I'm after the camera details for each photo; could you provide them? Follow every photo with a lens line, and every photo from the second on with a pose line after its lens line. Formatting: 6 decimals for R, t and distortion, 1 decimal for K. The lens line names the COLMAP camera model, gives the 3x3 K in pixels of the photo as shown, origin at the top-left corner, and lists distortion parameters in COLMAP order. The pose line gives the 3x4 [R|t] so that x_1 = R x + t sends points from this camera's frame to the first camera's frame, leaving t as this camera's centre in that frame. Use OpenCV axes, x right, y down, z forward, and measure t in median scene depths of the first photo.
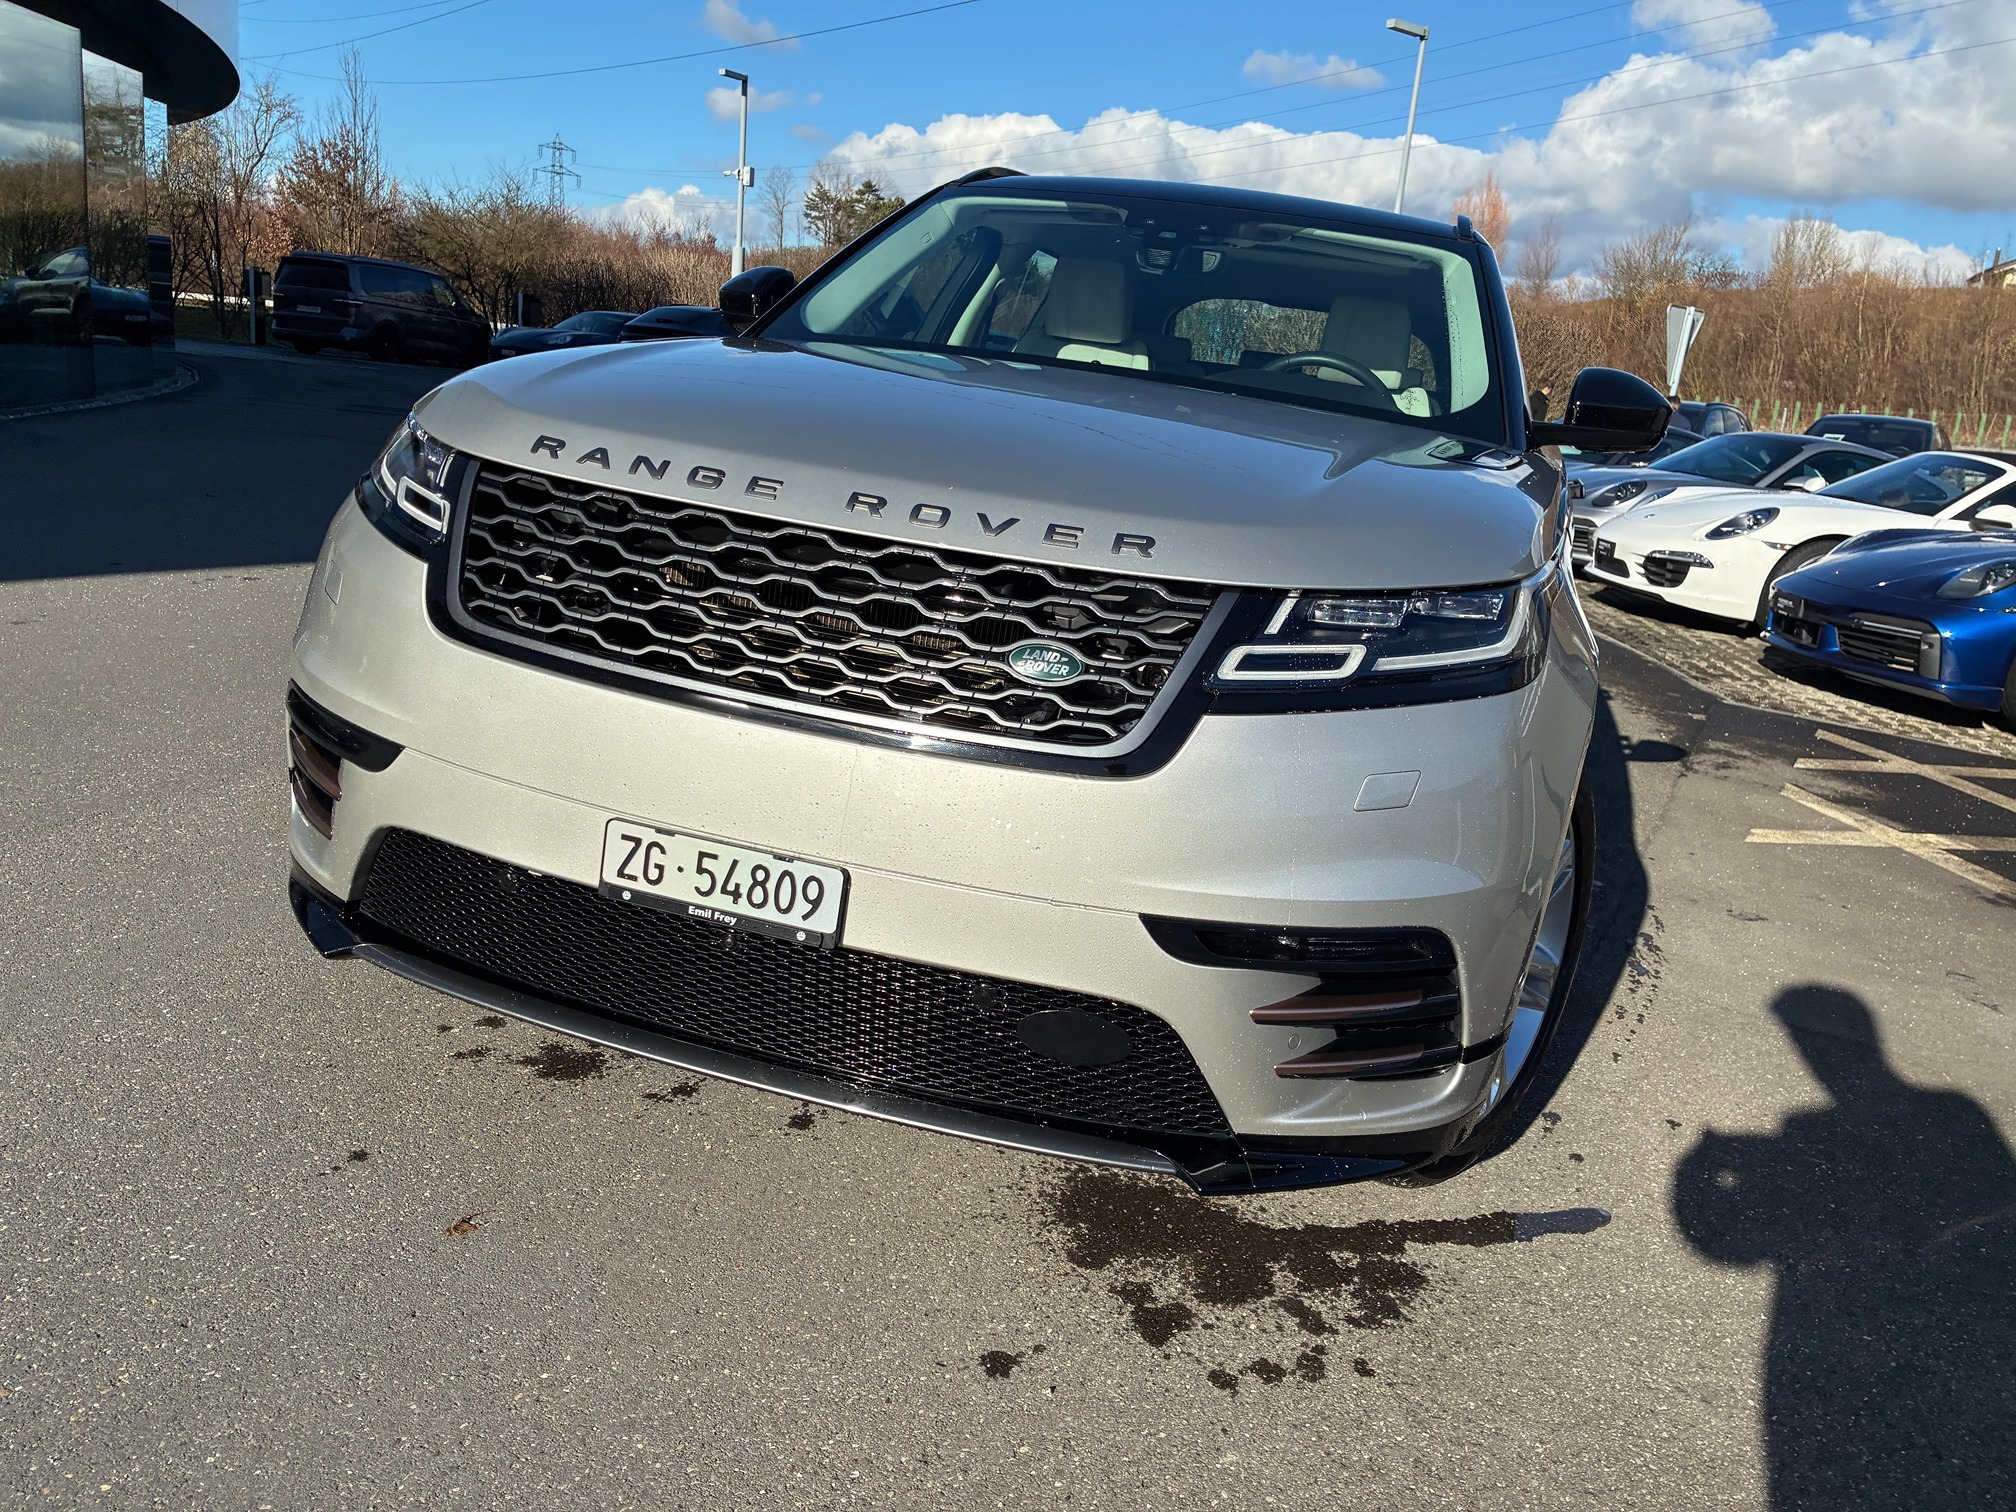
lens RADIAL K [[1534.0, 0, 1035.4], [0, 1534.0, 767.8], [0, 0, 1]] dist [0.051334, -0.056525]
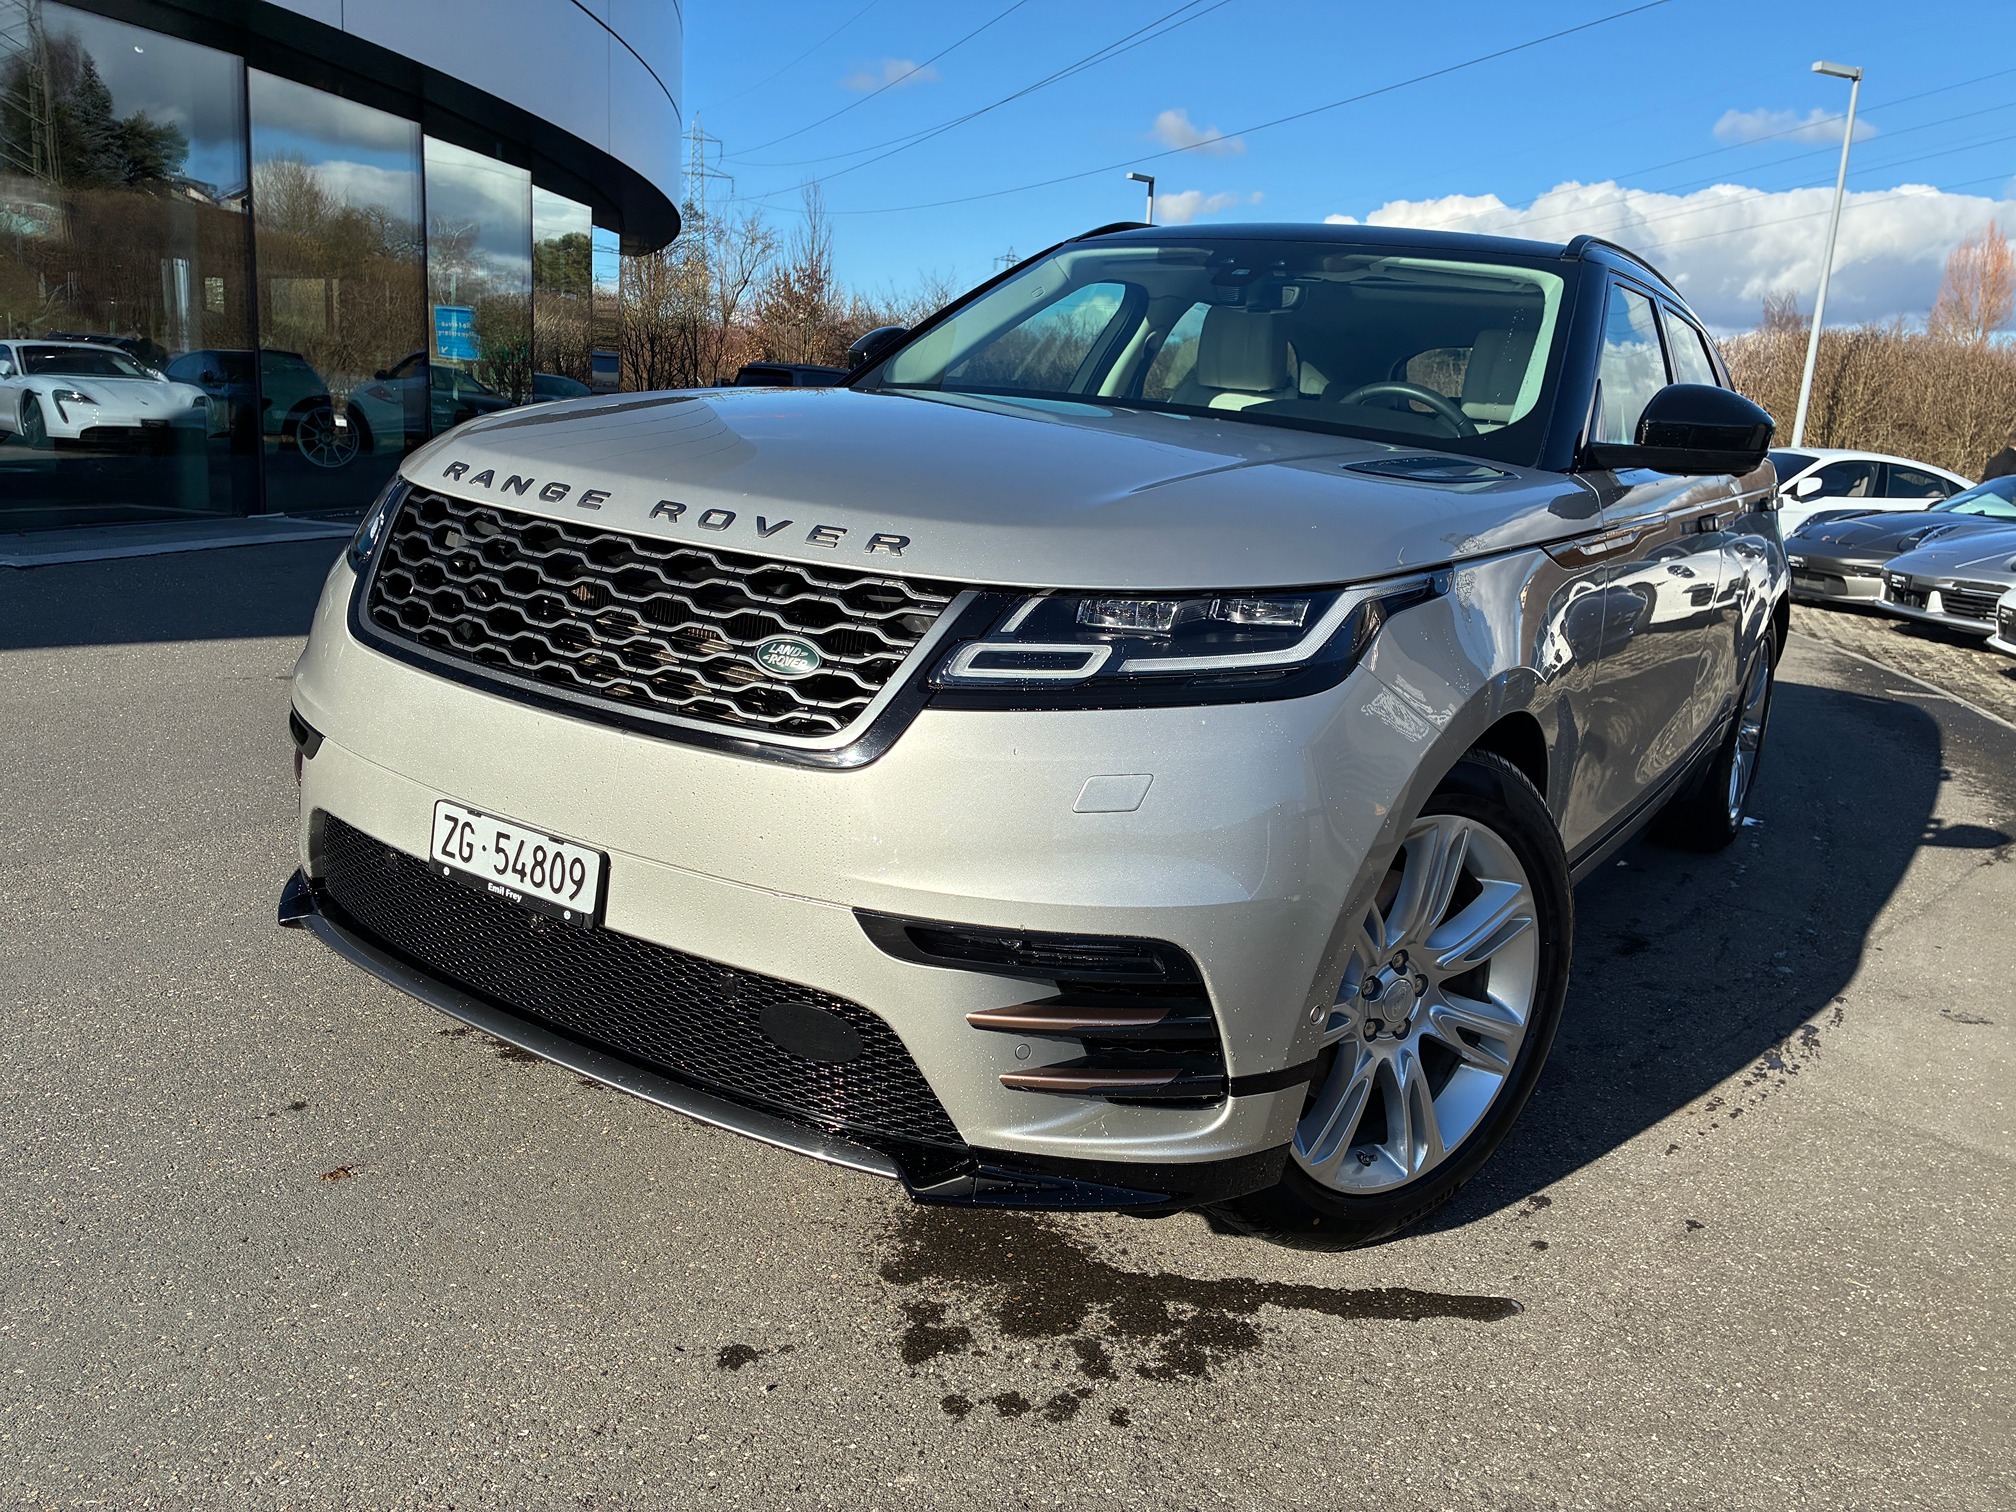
lens RADIAL K [[1533.4, 0, 1033.3], [0, 1533.4, 752.6], [0, 0, 1]] dist [0.055978, -0.075147]
pose [[0.961900, 0.024357, -0.272315, 0.410646], [-0.041534, 0.997482, -0.057490, 0.043140], [0.270228, 0.066610, 0.960489, 0.060643]]
